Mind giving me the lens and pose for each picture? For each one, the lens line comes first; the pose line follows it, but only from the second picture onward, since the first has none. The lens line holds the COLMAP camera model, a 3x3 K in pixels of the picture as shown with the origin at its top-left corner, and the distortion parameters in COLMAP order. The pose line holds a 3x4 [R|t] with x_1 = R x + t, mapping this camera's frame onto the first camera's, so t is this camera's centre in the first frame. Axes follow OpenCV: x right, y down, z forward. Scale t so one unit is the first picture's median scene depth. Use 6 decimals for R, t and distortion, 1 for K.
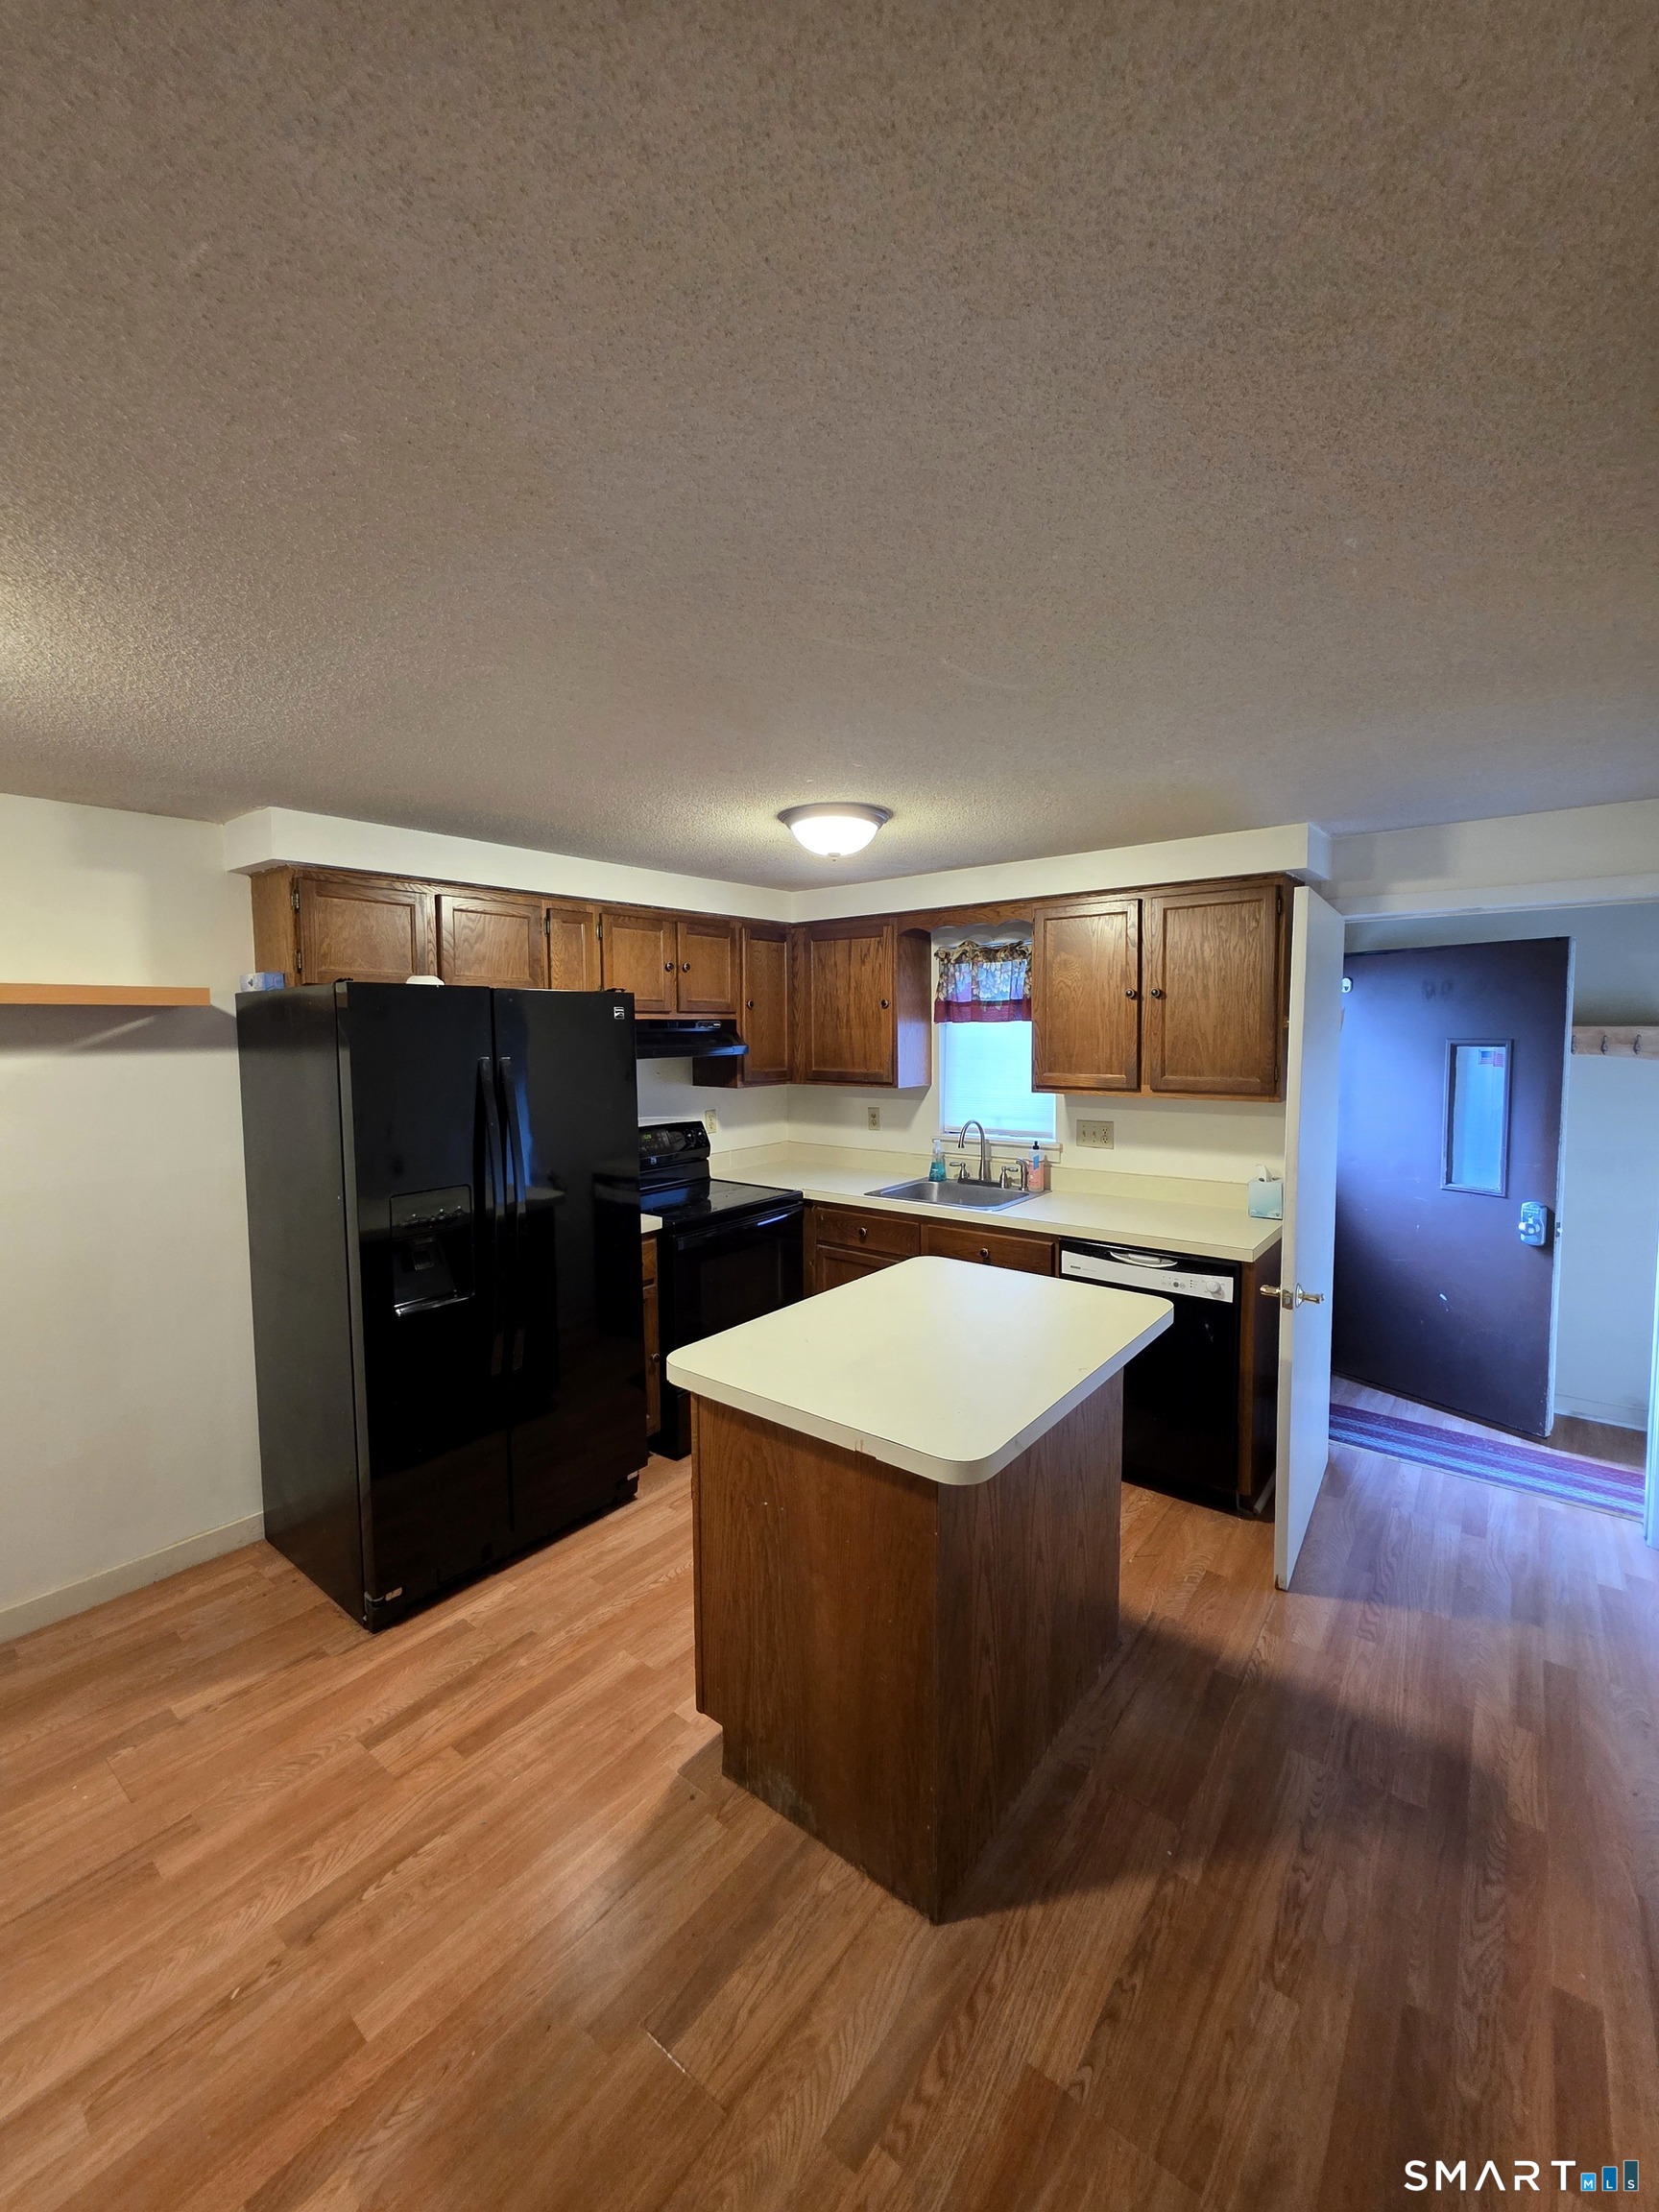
lens RADIAL K [[891.2, 0, 835.7], [0, 891.2, 1097.7], [0, 0, 1]] dist [0.006852, -0.000009]
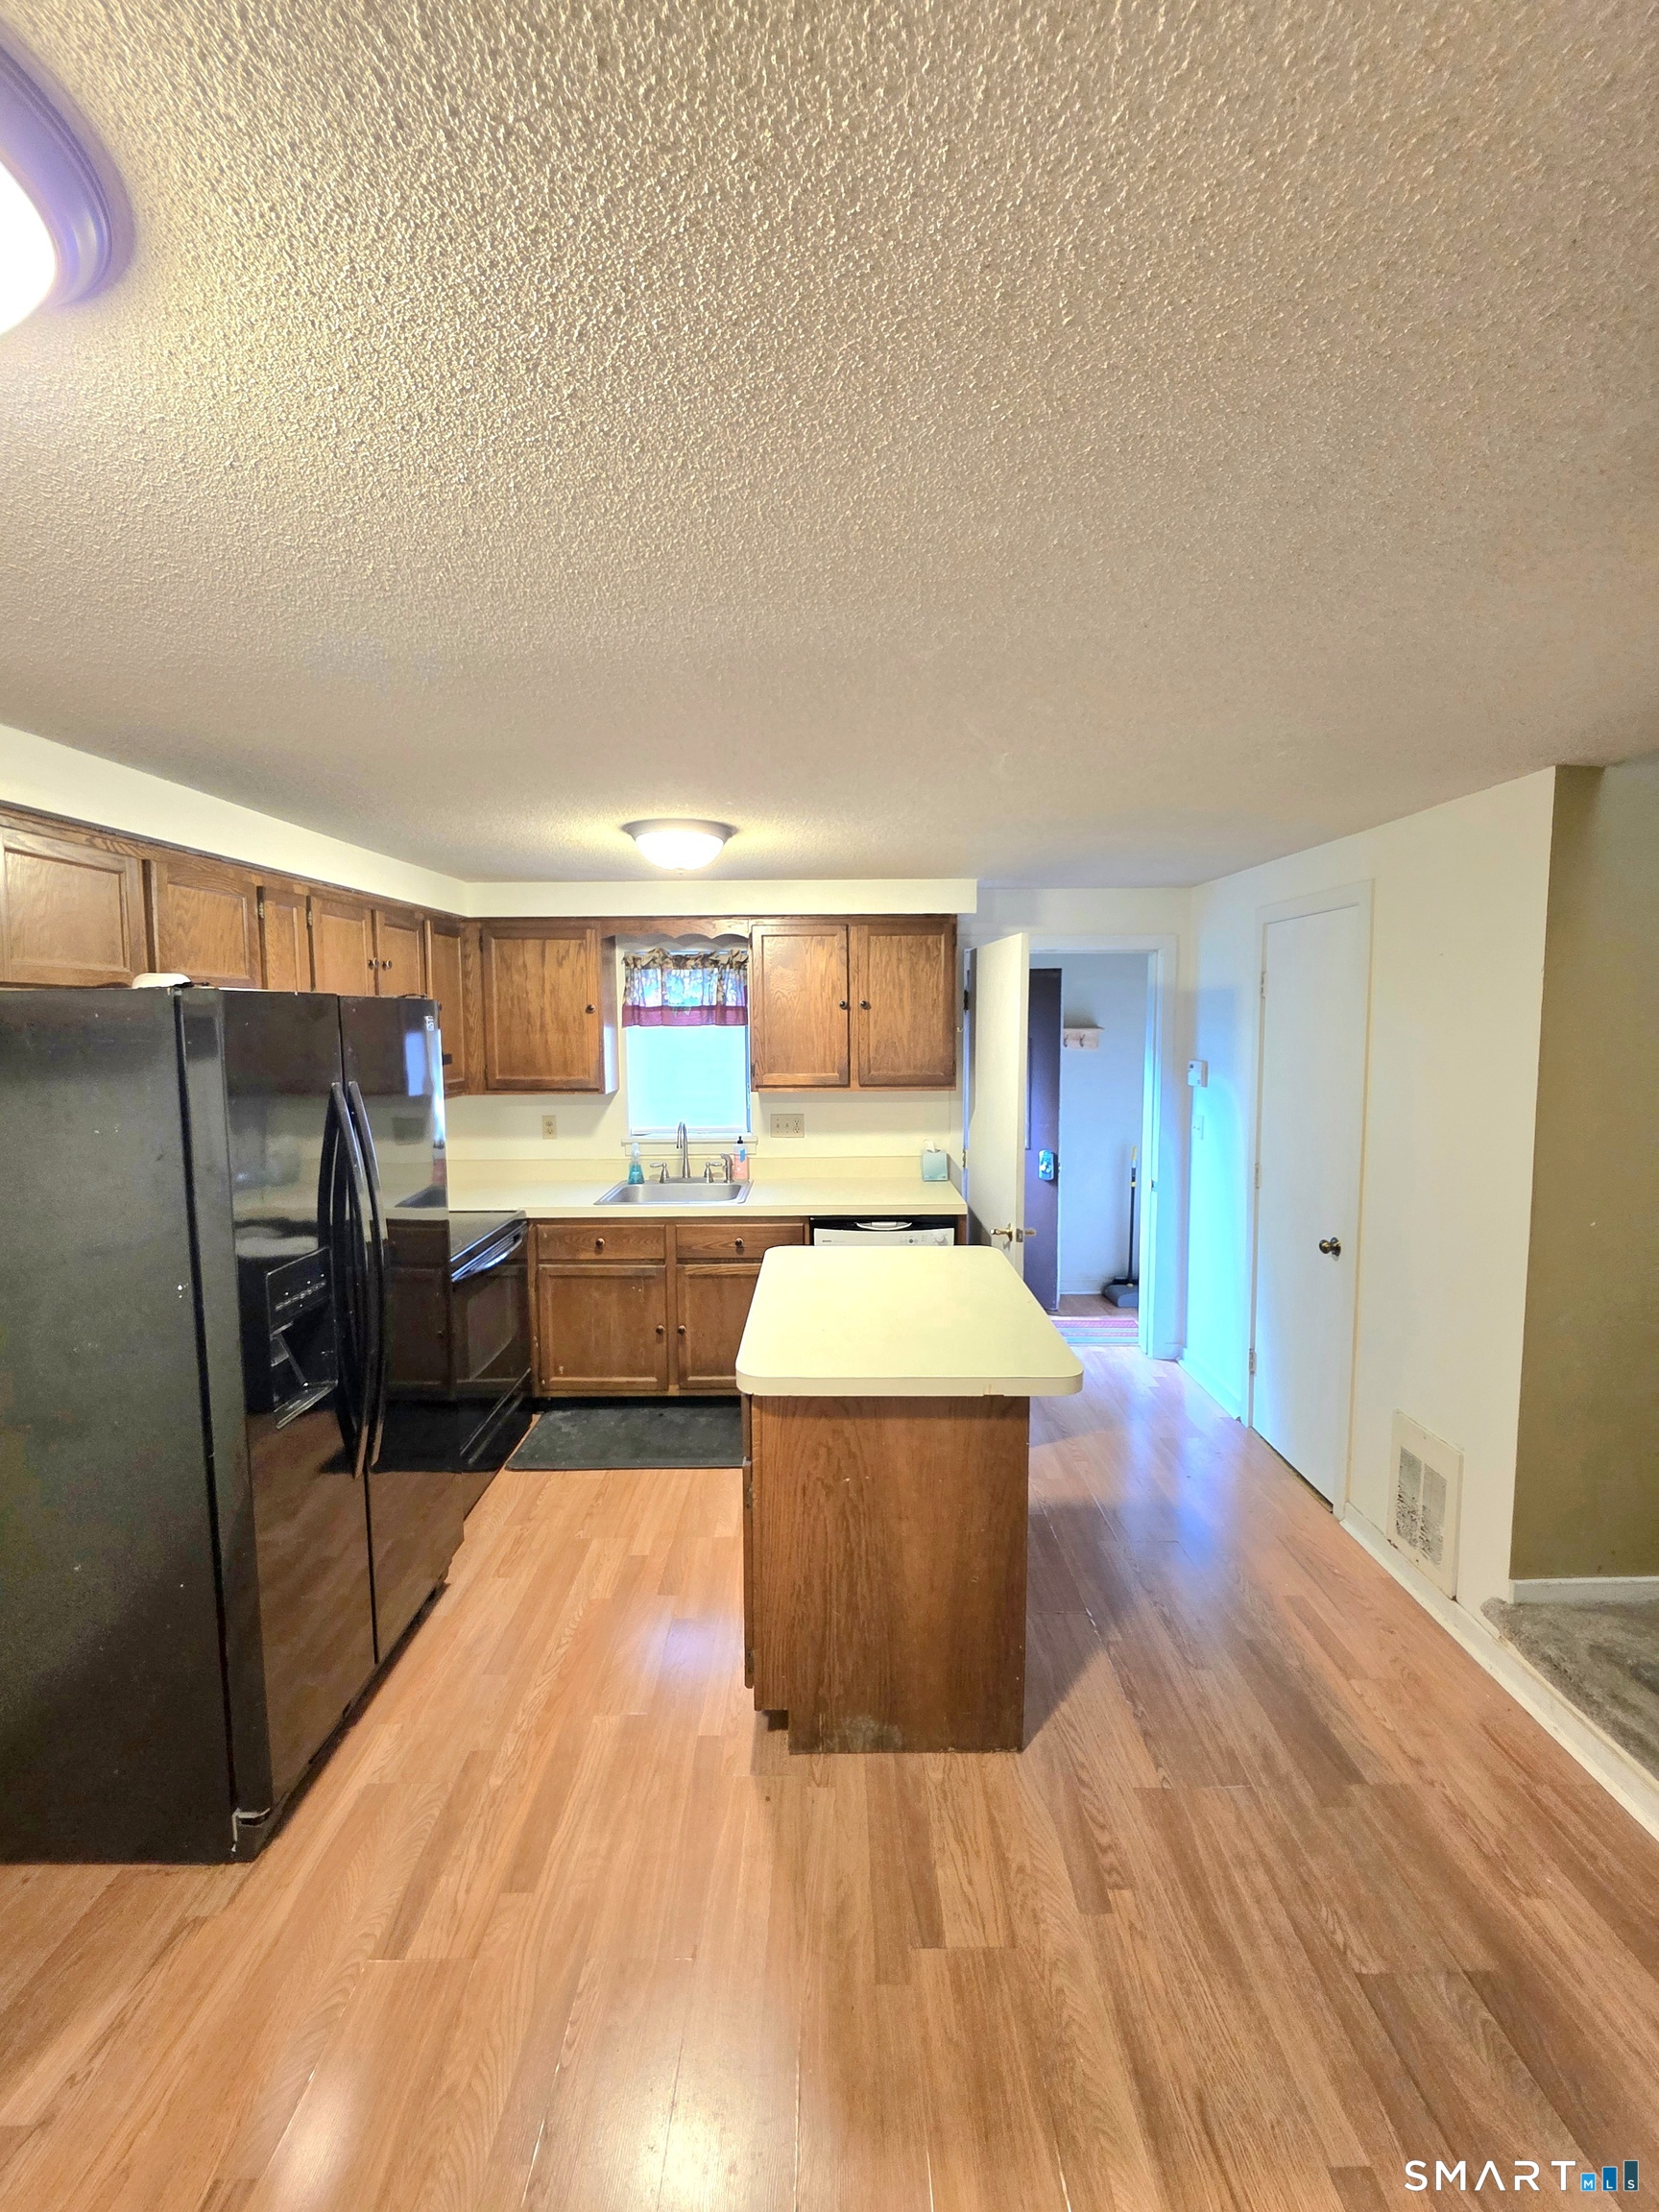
lens RADIAL K [[891.2, 0, 837.8], [0, 891.2, 1099.6], [0, 0, 1]] dist [0.006852, -0.000009]
pose [[0.786597, -0.054240, 0.615080, -0.396954], [0.047892, 0.998493, 0.026803, -0.022165], [-0.615607, 0.008374, 0.788009, 0.074823]]
